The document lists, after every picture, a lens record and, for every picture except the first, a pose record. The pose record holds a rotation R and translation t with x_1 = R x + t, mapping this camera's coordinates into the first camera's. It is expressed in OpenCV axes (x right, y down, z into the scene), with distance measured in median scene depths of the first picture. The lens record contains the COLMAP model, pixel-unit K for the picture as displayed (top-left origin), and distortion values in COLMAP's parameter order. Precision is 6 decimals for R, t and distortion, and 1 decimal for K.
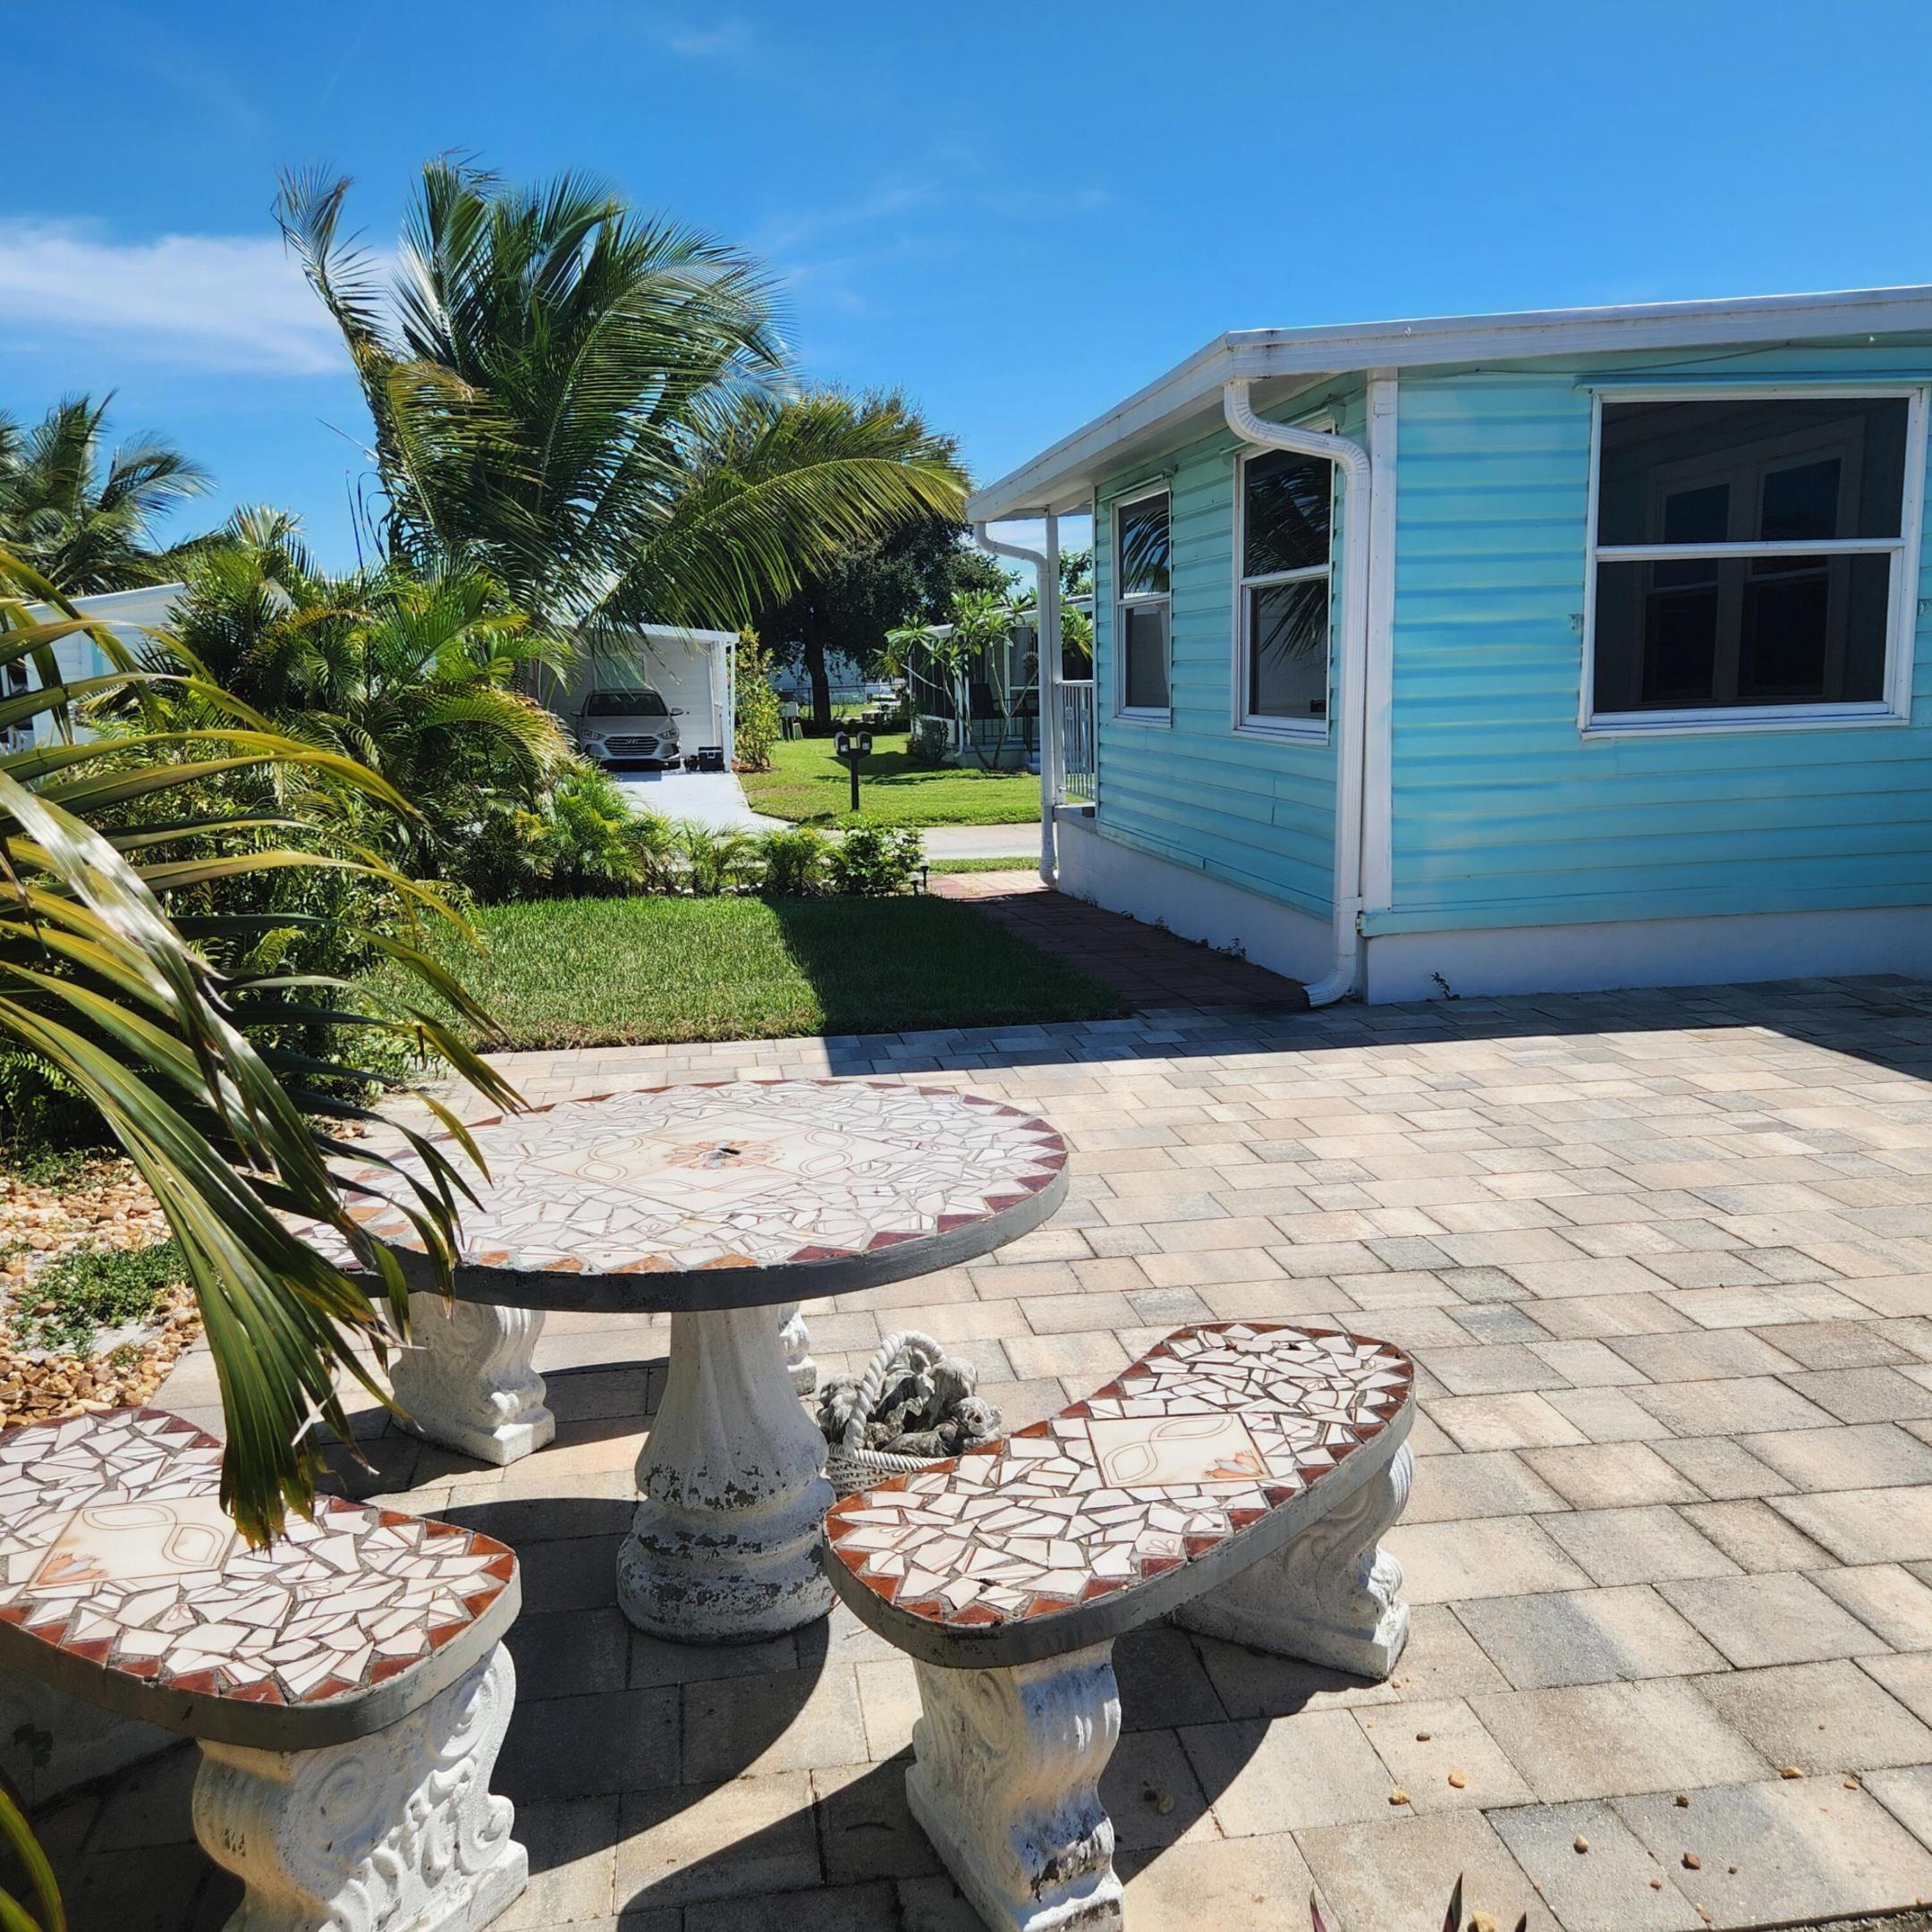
lens RADIAL K [[1806.1, 0, 960.5], [0, 1806.1, 944.3], [0, 0, 1]] dist [0.054893, -0.005991]
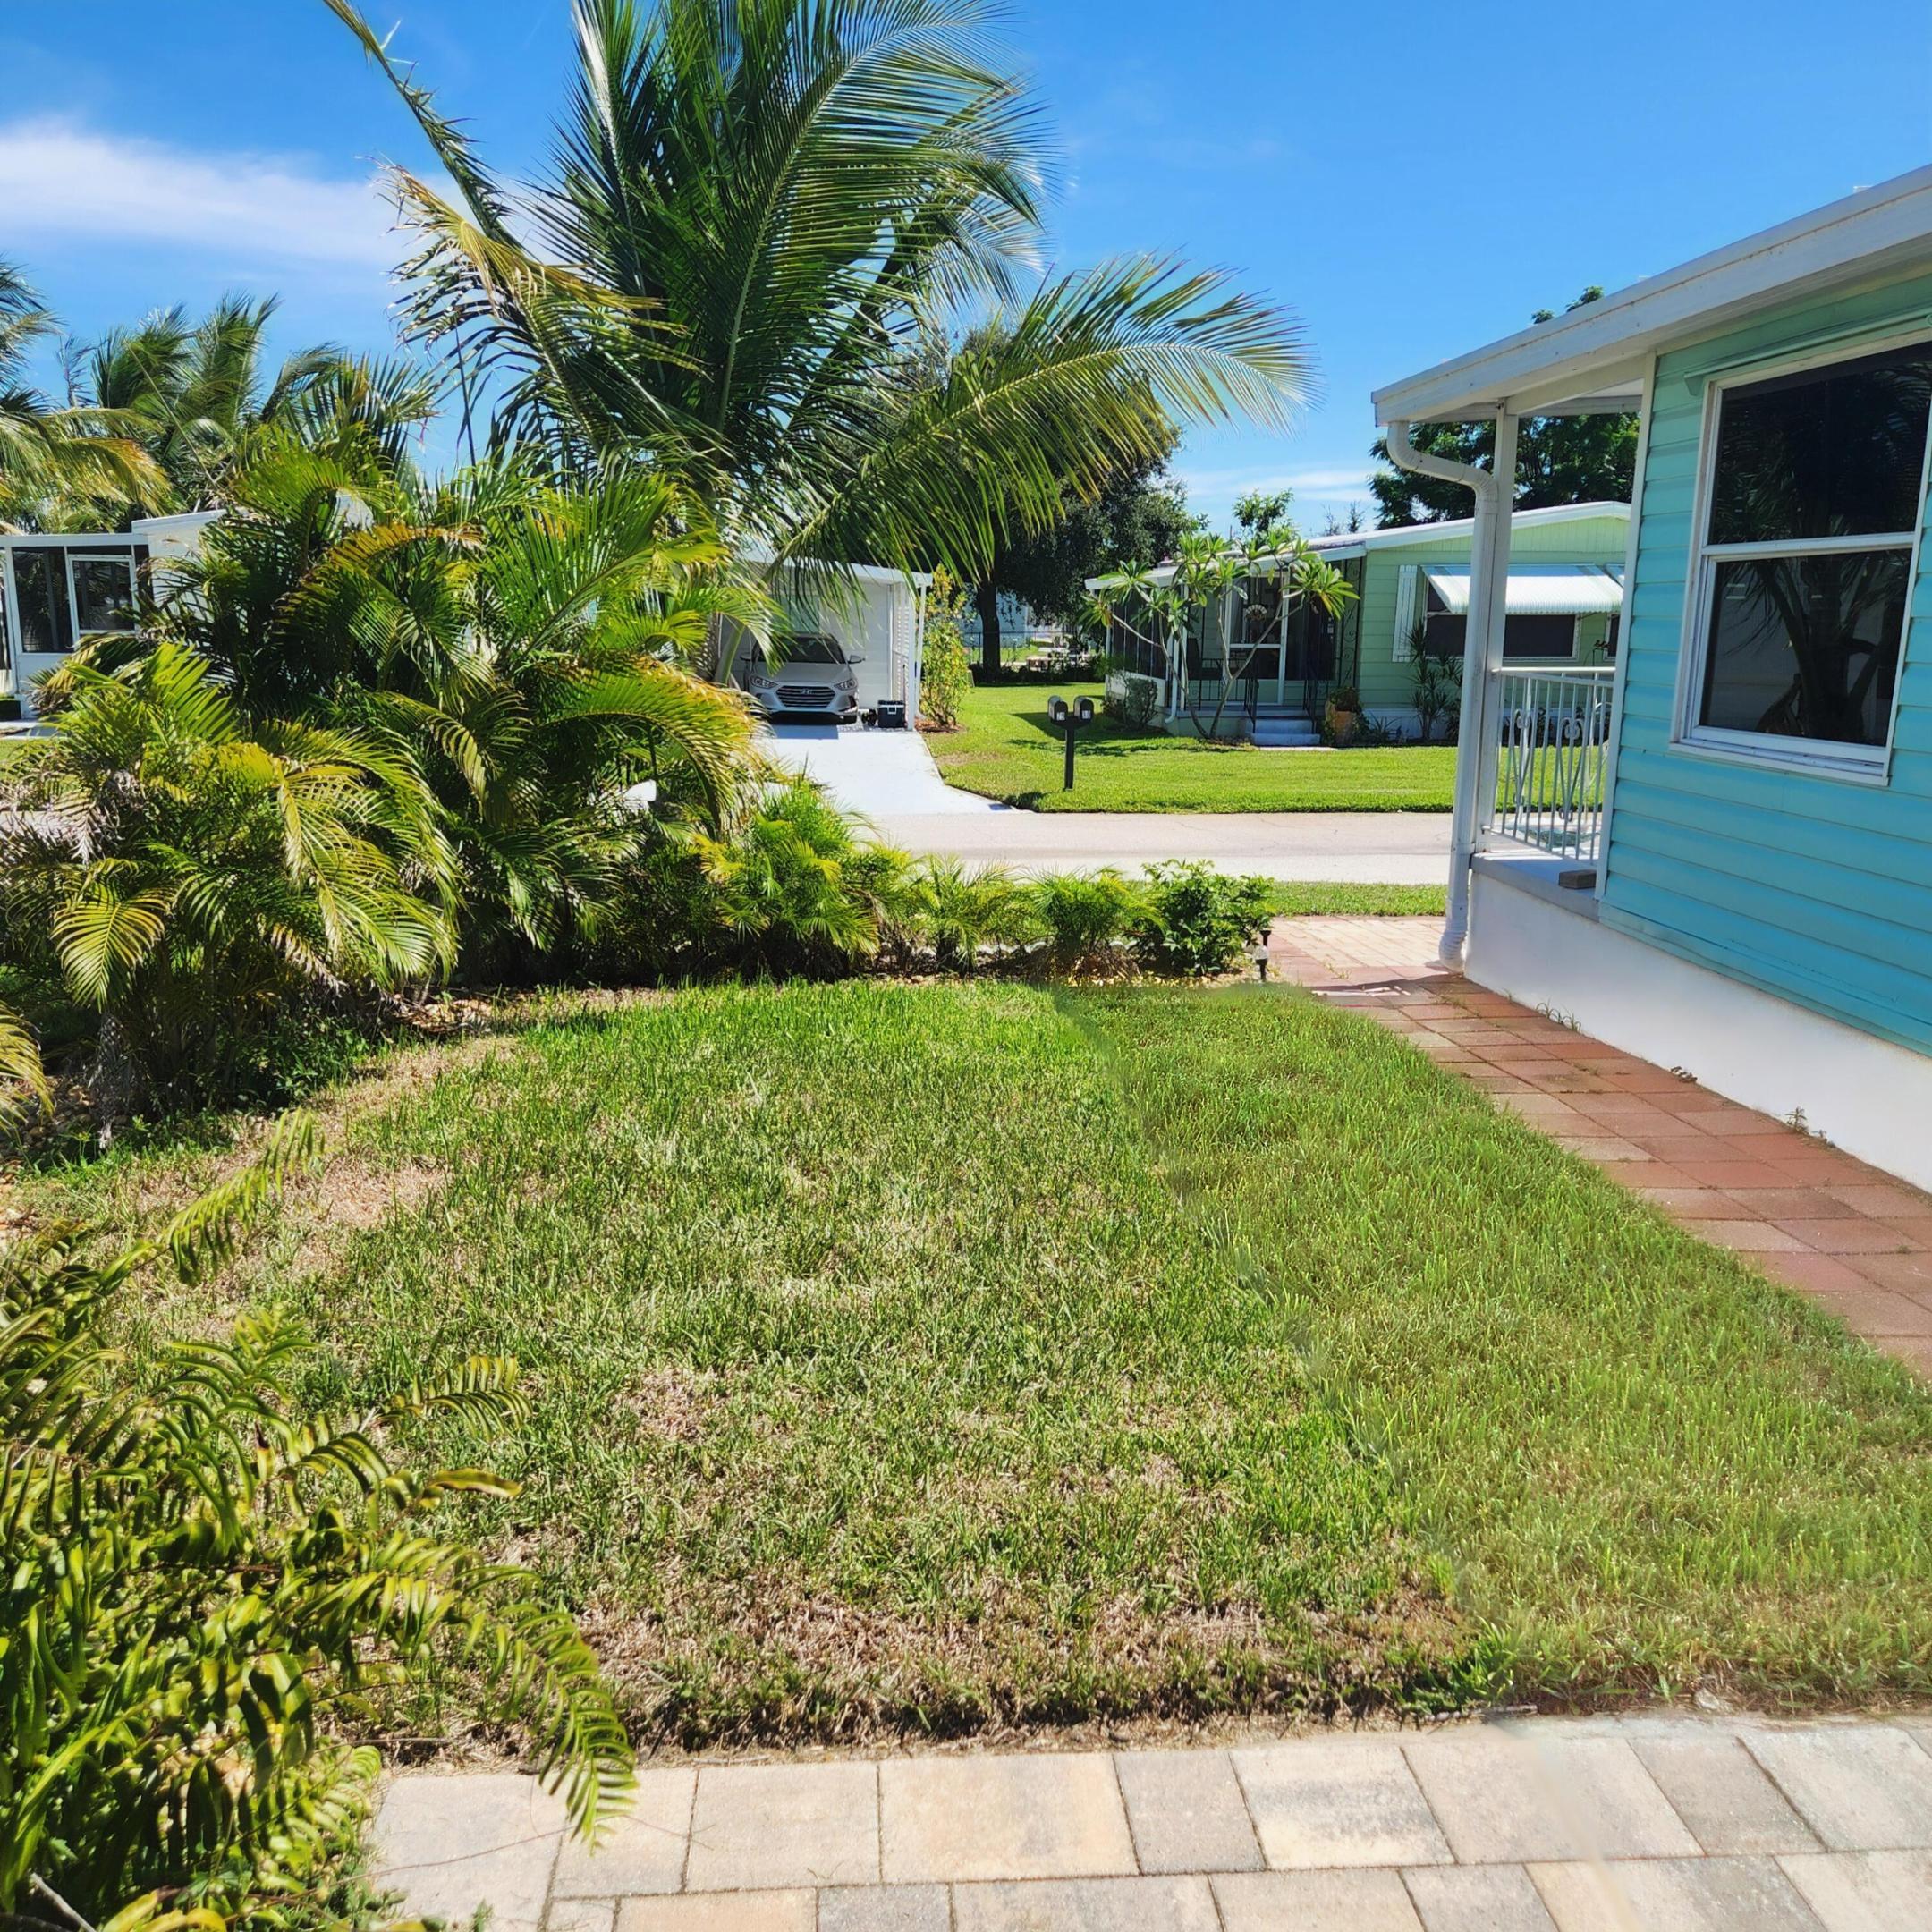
lens RADIAL K [[1806.1, 0, 960.5], [0, 1806.1, 944.3], [0, 0, 1]] dist [0.054893, -0.005991]
pose [[0.995802, 0.048800, -0.077442, -0.086921], [-0.046400, 0.998394, 0.032495, -0.058247], [0.078904, -0.028765, 0.996467, 0.320957]]
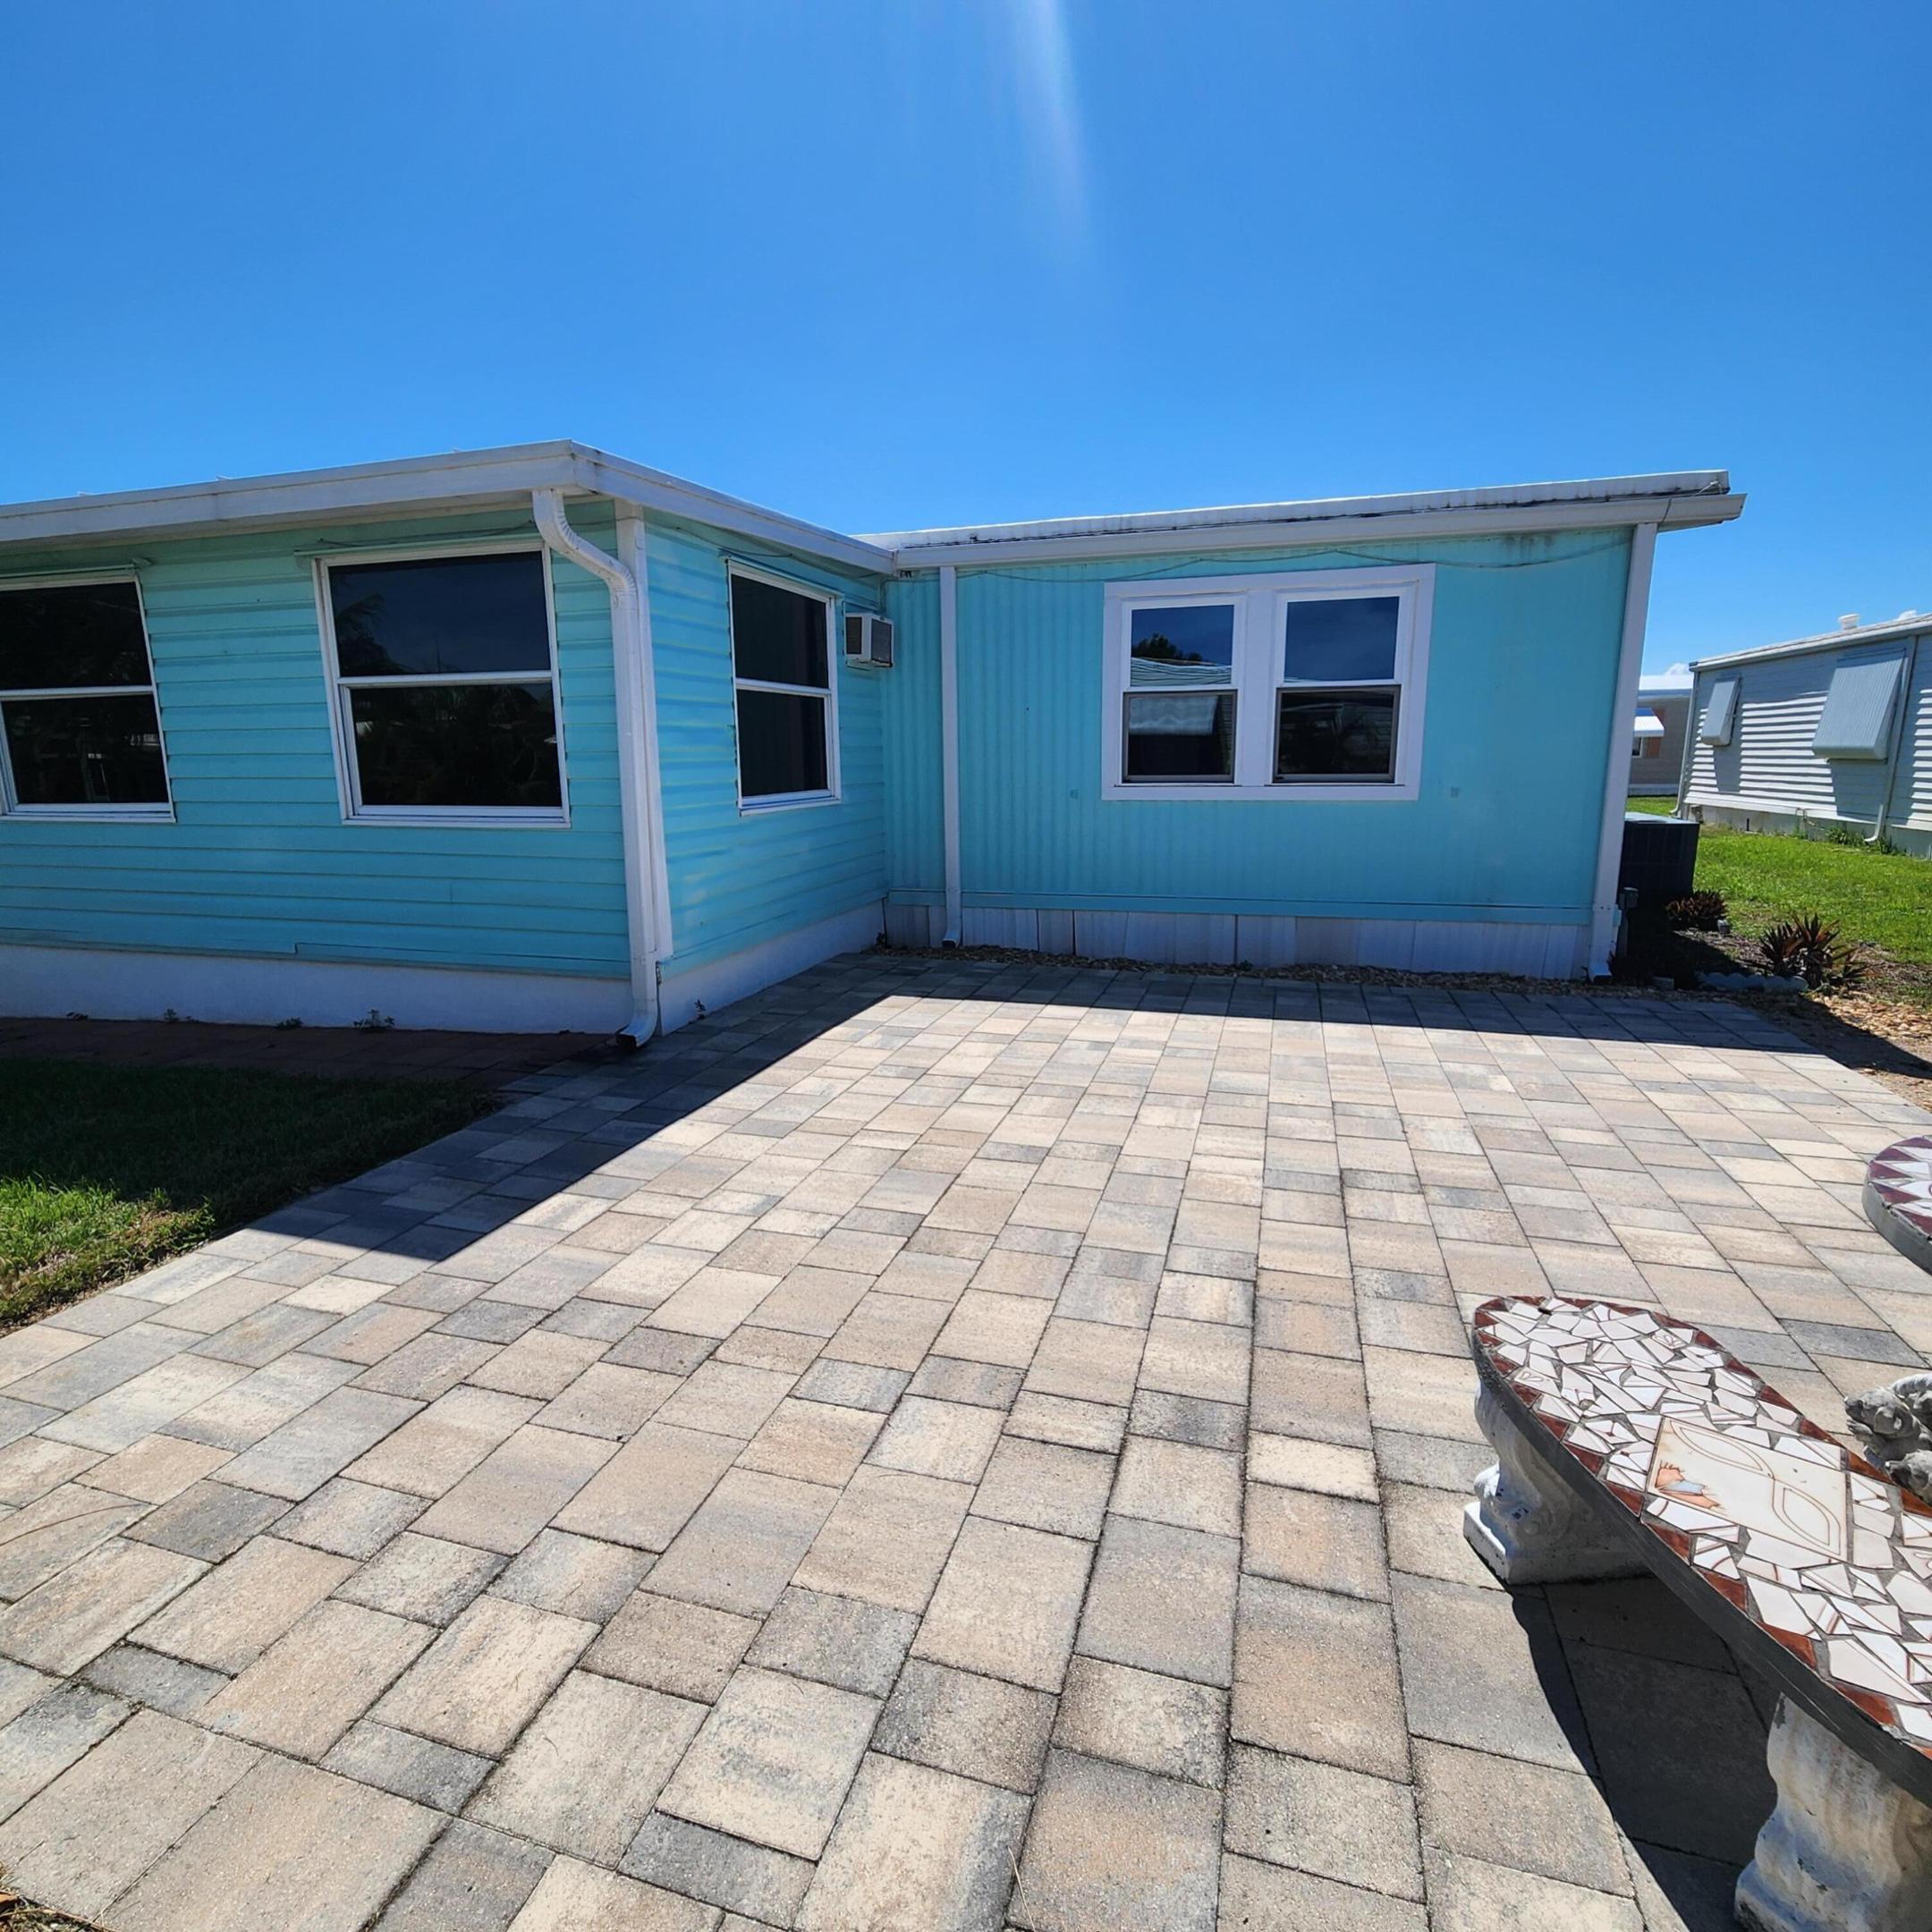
lens RADIAL K [[1047.3, 0, 966.0], [0, 1047.3, 966.0], [0, 0, 1]] dist [0.004000, -0.001062]
pose [[0.443183, -0.156898, 0.882594, -0.165309], [0.133773, 0.985115, 0.107951, -0.033758], [-0.886394, 0.070225, 0.457575, 0.260920]]
